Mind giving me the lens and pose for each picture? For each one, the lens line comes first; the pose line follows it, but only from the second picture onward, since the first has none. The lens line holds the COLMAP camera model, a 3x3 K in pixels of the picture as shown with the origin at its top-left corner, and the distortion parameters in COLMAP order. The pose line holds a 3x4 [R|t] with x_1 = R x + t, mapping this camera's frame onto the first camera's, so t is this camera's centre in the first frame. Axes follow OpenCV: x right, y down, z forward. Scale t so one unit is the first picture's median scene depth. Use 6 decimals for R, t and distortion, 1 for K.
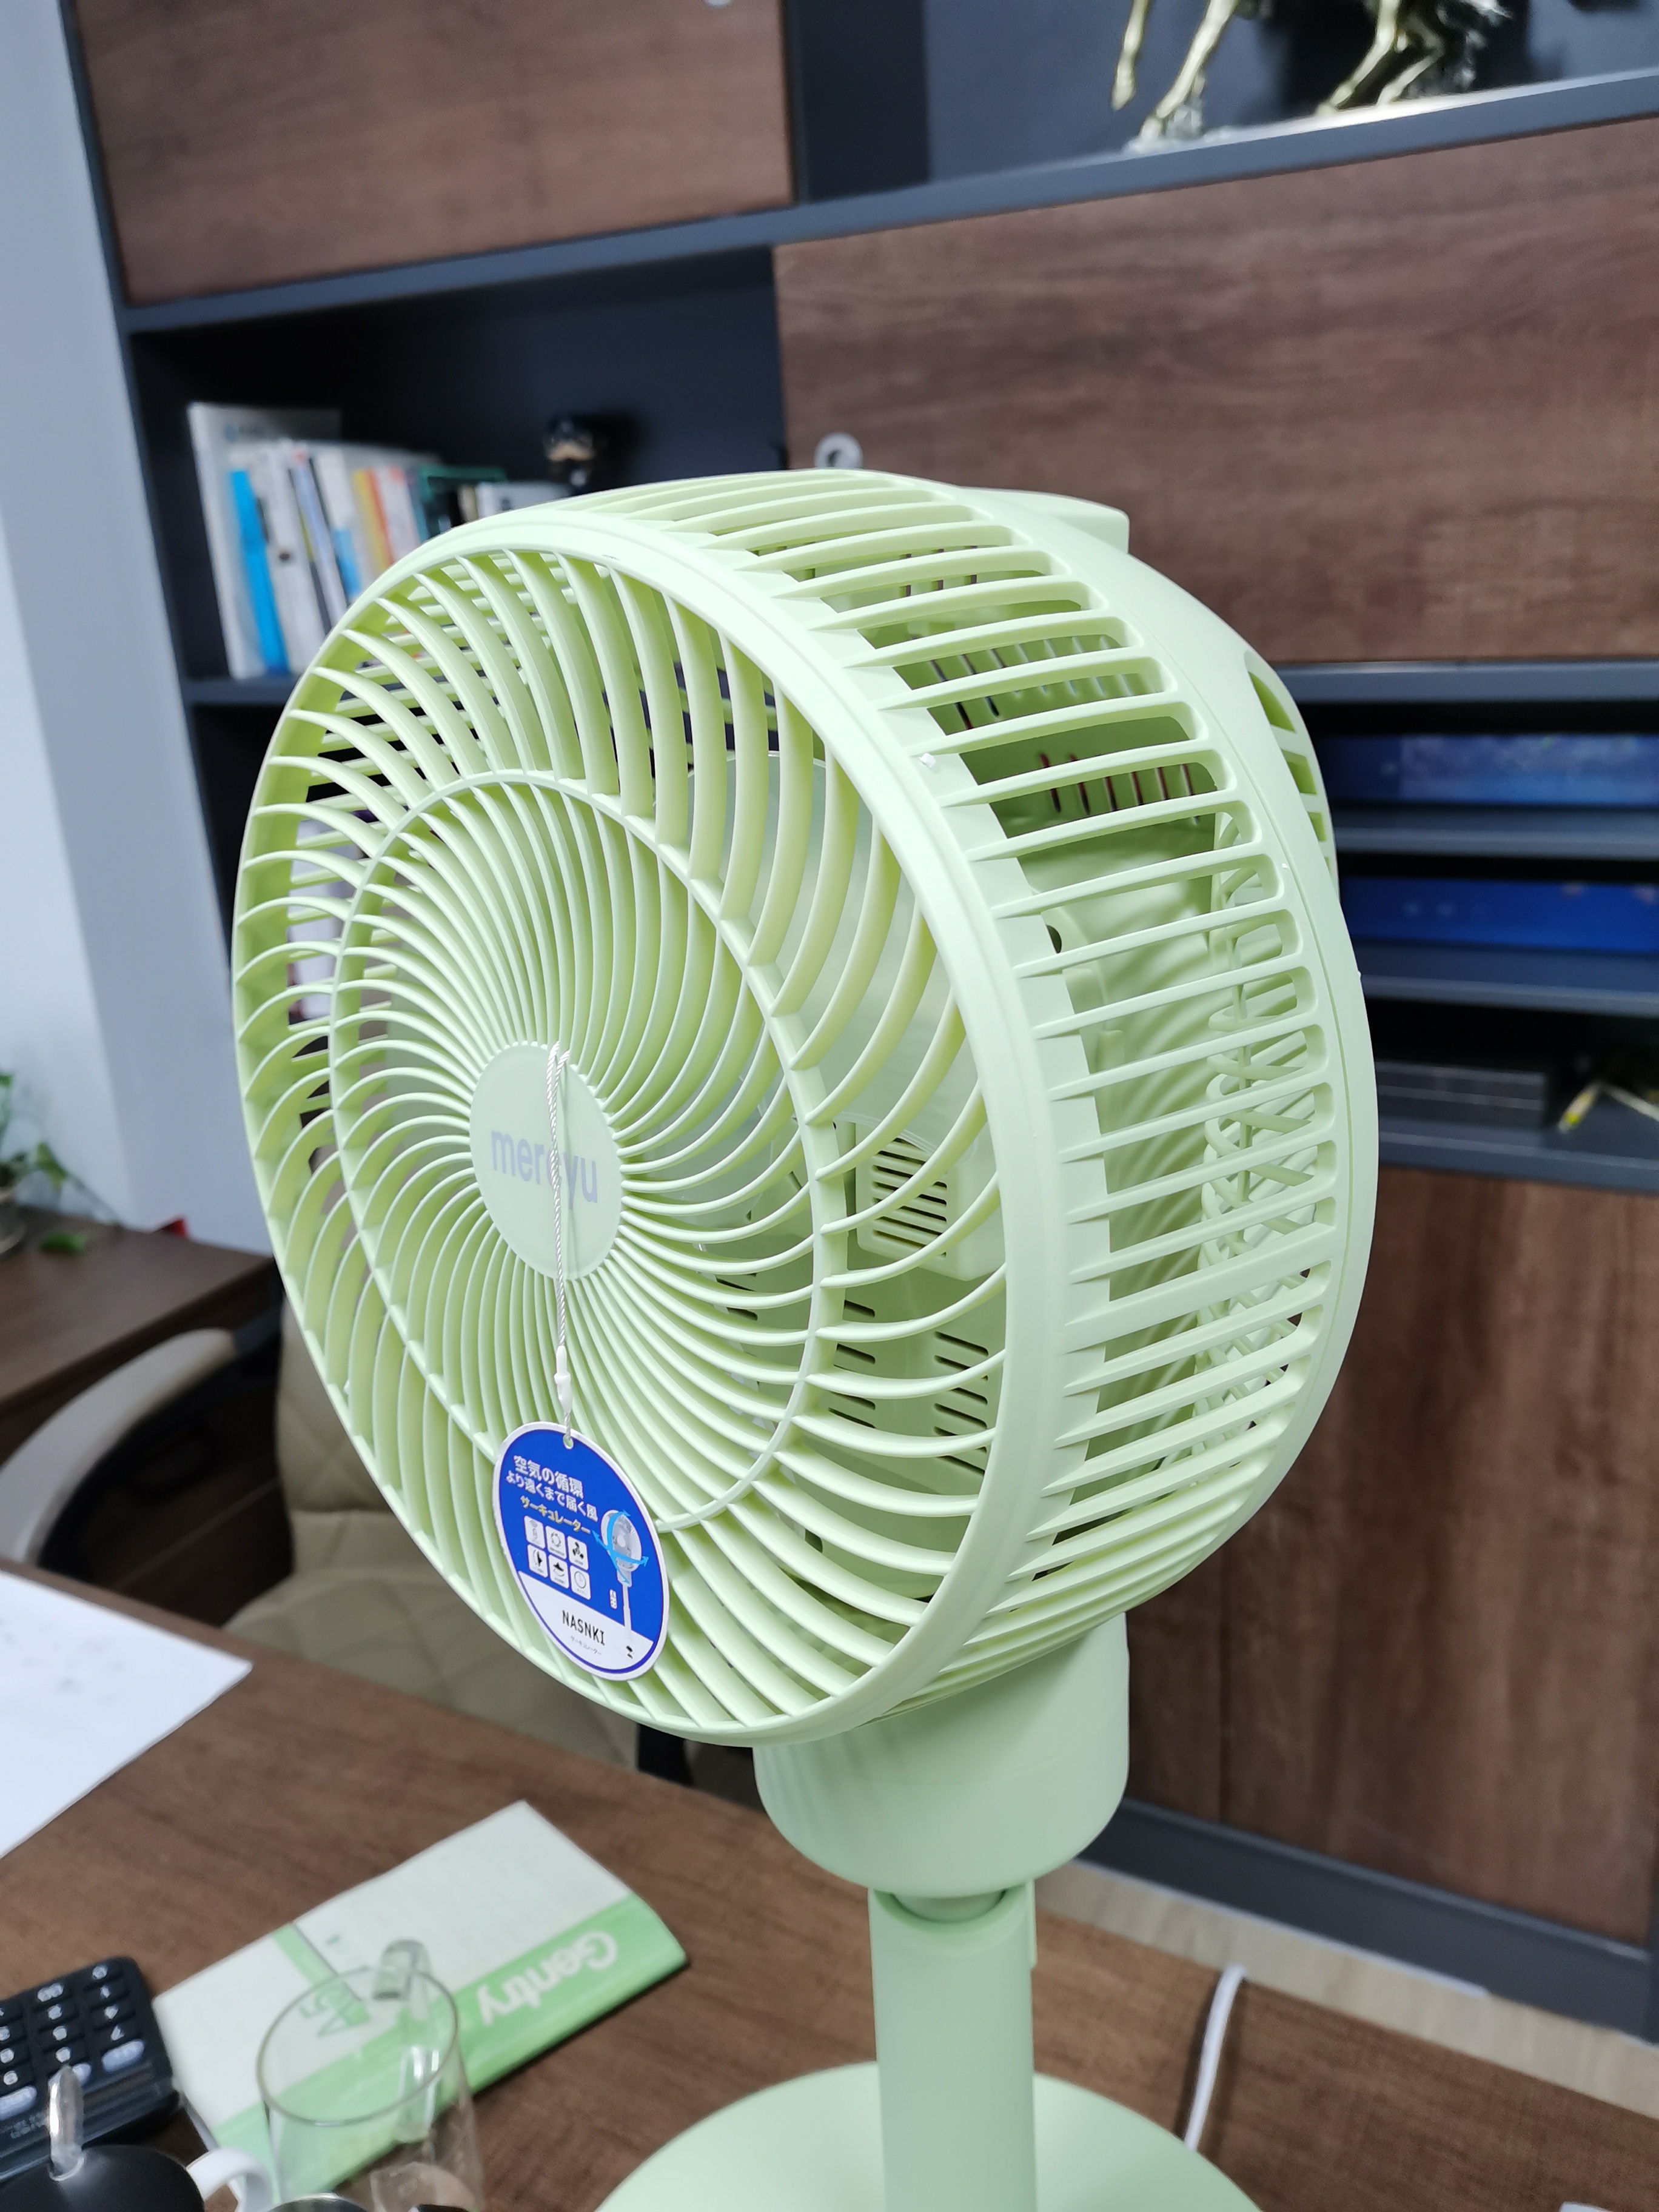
lens RADIAL K [[1791.3, 0, 809.3], [0, 1791.3, 1111.3], [0, 0, 1]] dist [0.023423, -0.034552]
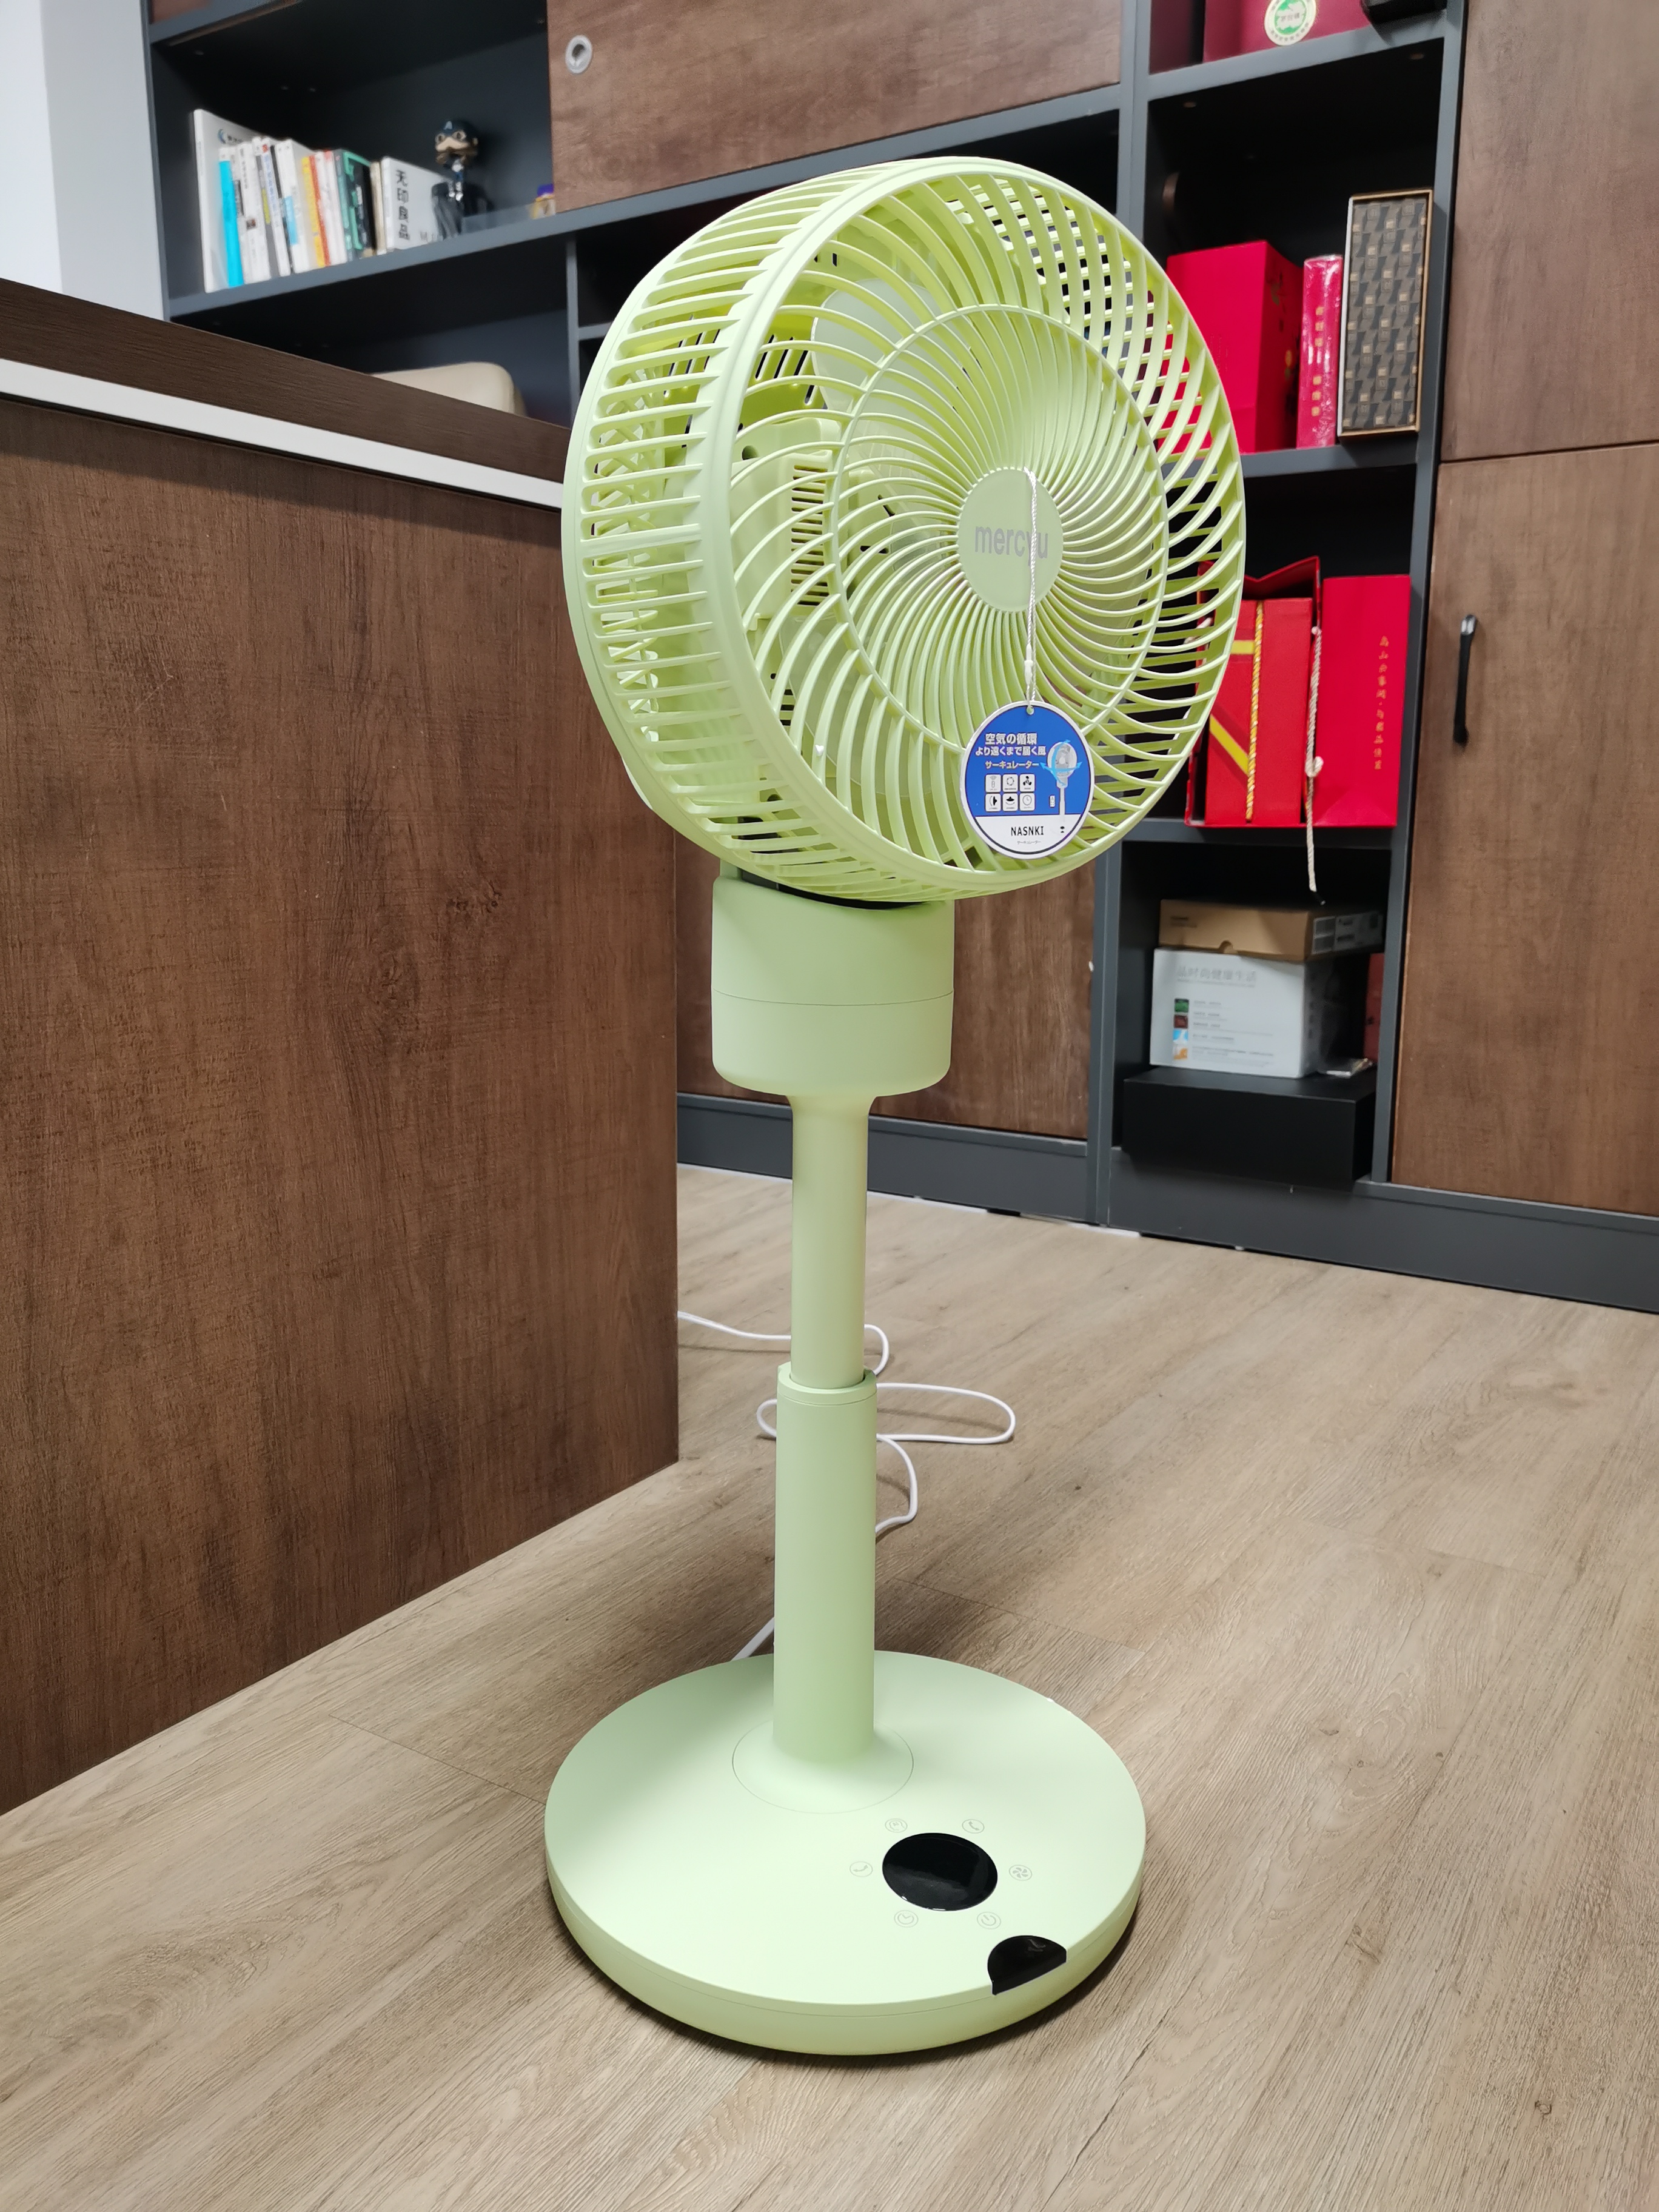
lens RADIAL K [[1709.0, 0, 832.7], [0, 1709.0, 1102.3], [0, 0, 1]] dist [0.044219, -0.042325]
pose [[0.995491, 0.076189, -0.056506, 0.390468], [-0.083282, 0.987182, -0.136150, 0.698268], [0.045408, 0.140242, 0.989076, -0.277911]]
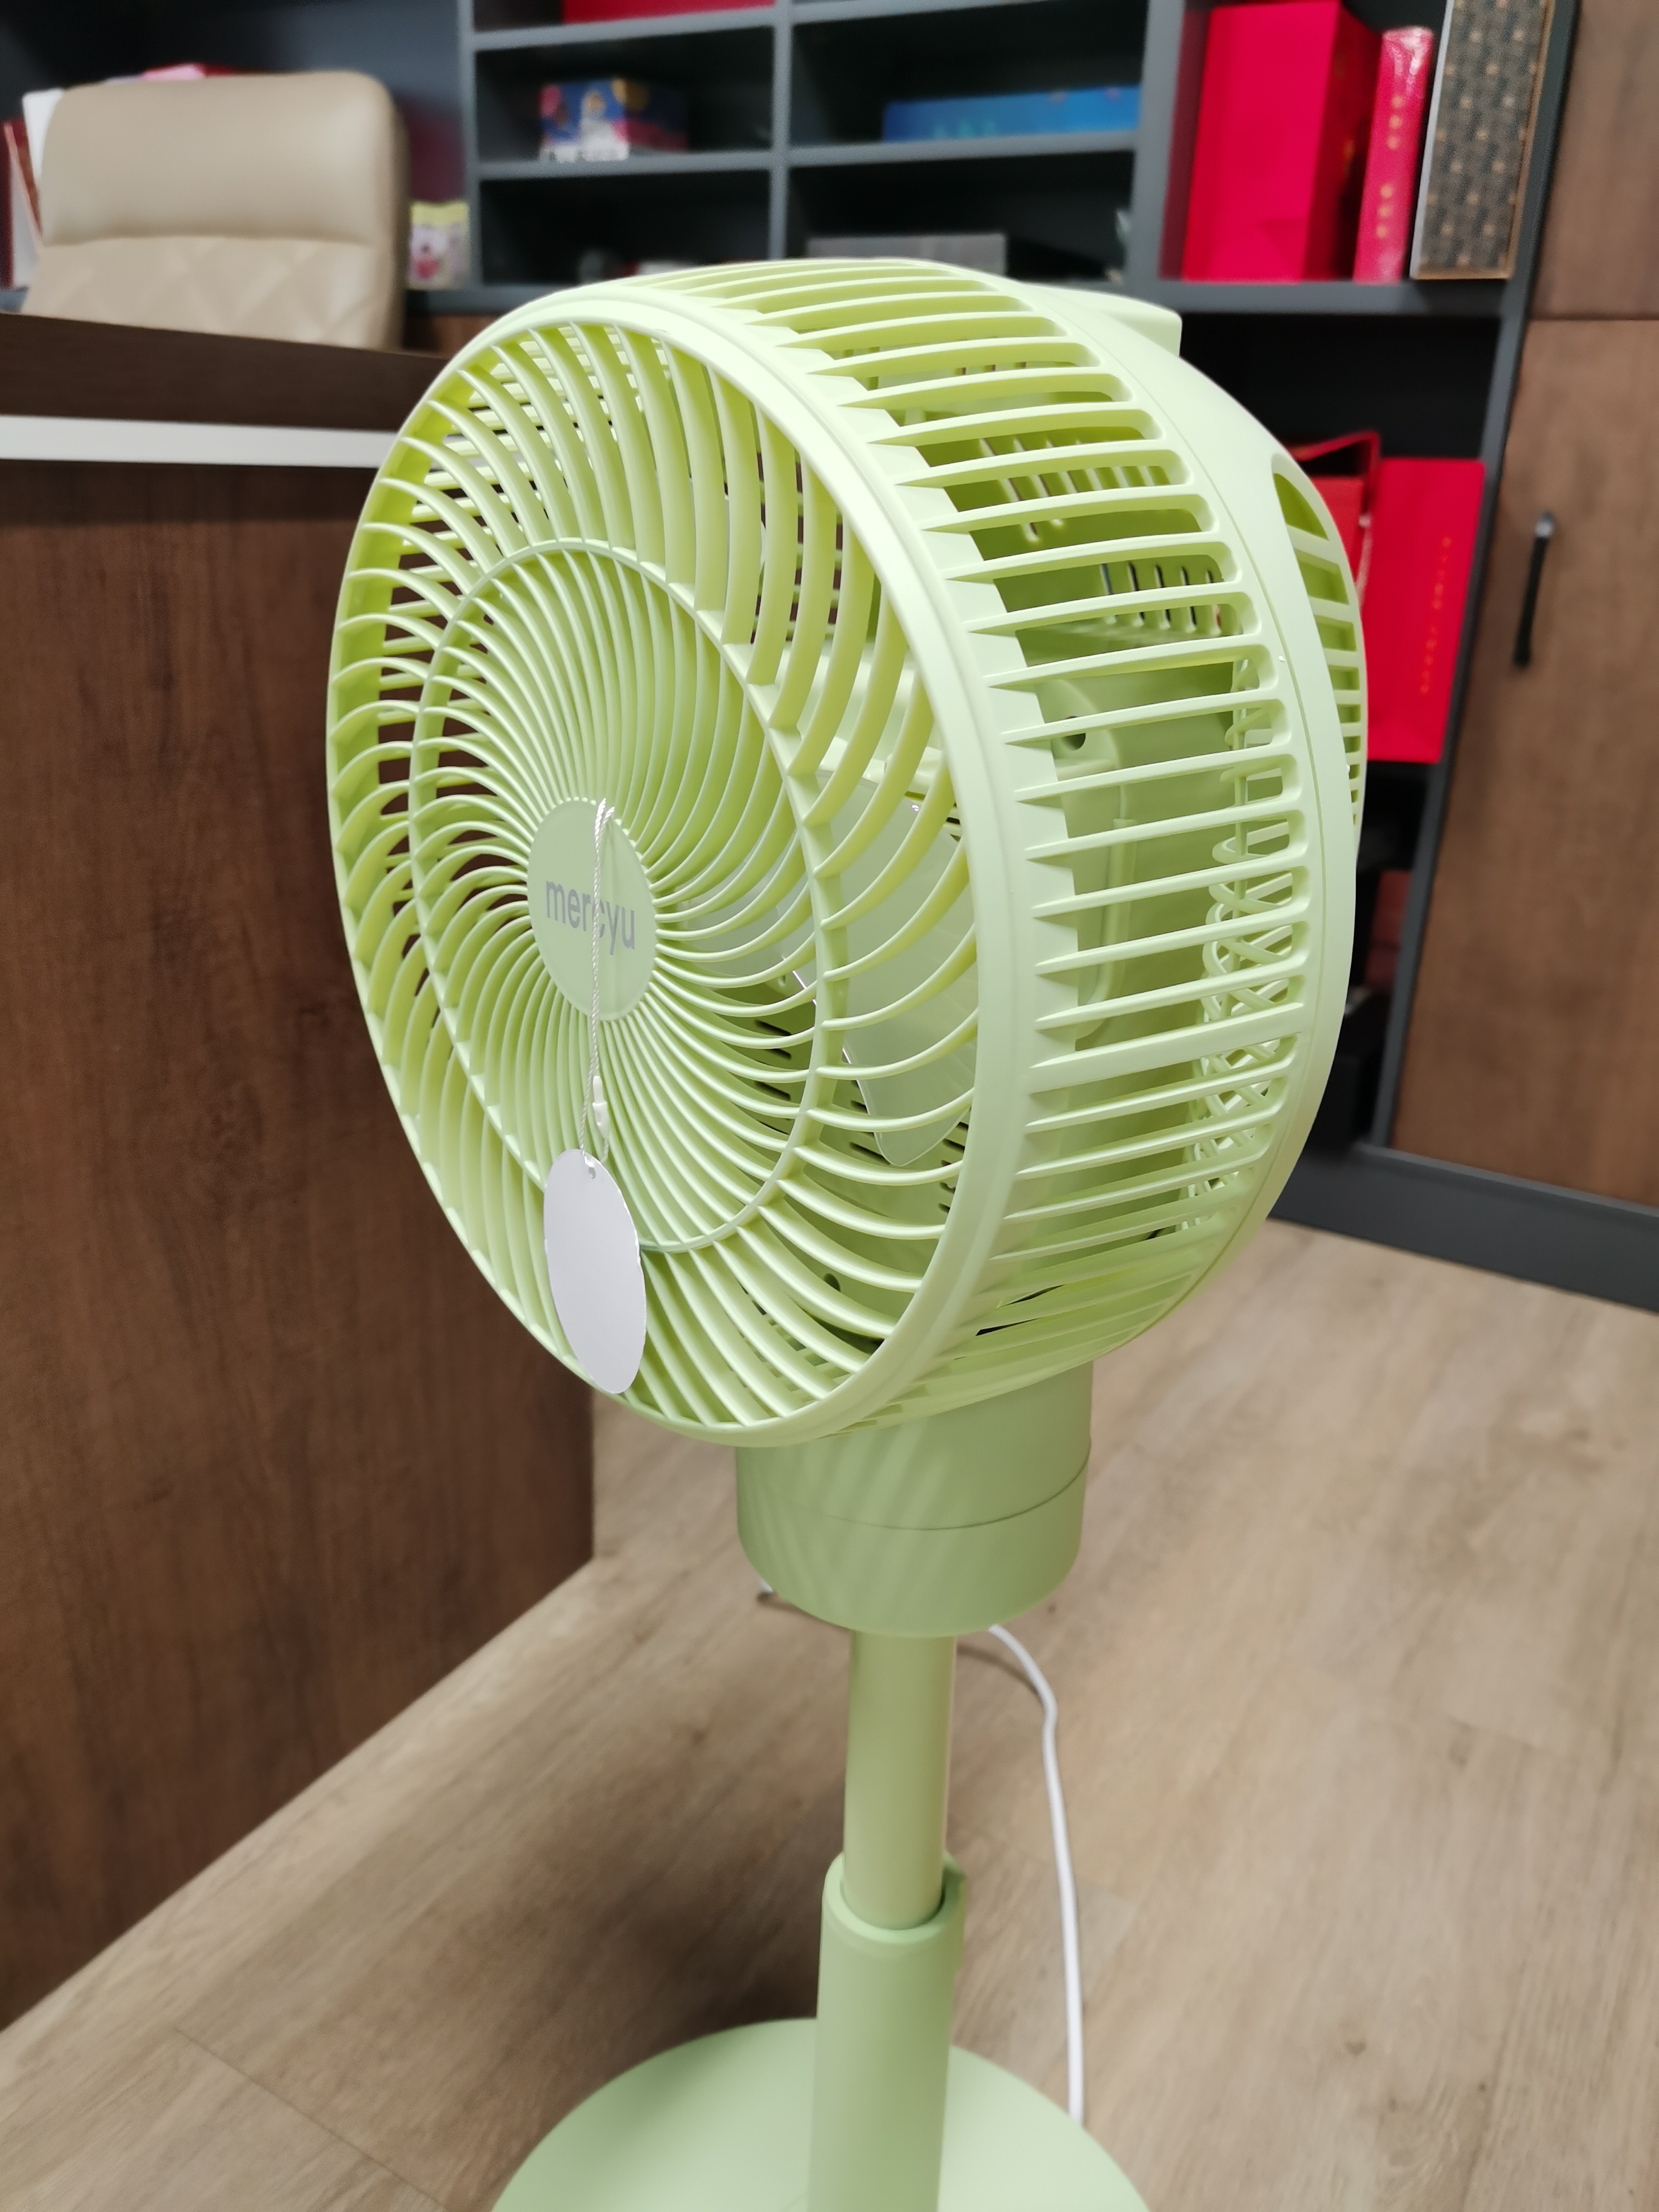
lens RADIAL K [[1740.8, 0, 829.5], [0, 1740.8, 1106.0], [0, 0, 1]] dist [0.010547, -0.005550]
pose [[0.994468, 0.104587, 0.009701, 0.350418], [-0.104859, 0.993907, 0.033960, 0.521006], [-0.006090, -0.034790, 0.999376, -0.147516]]
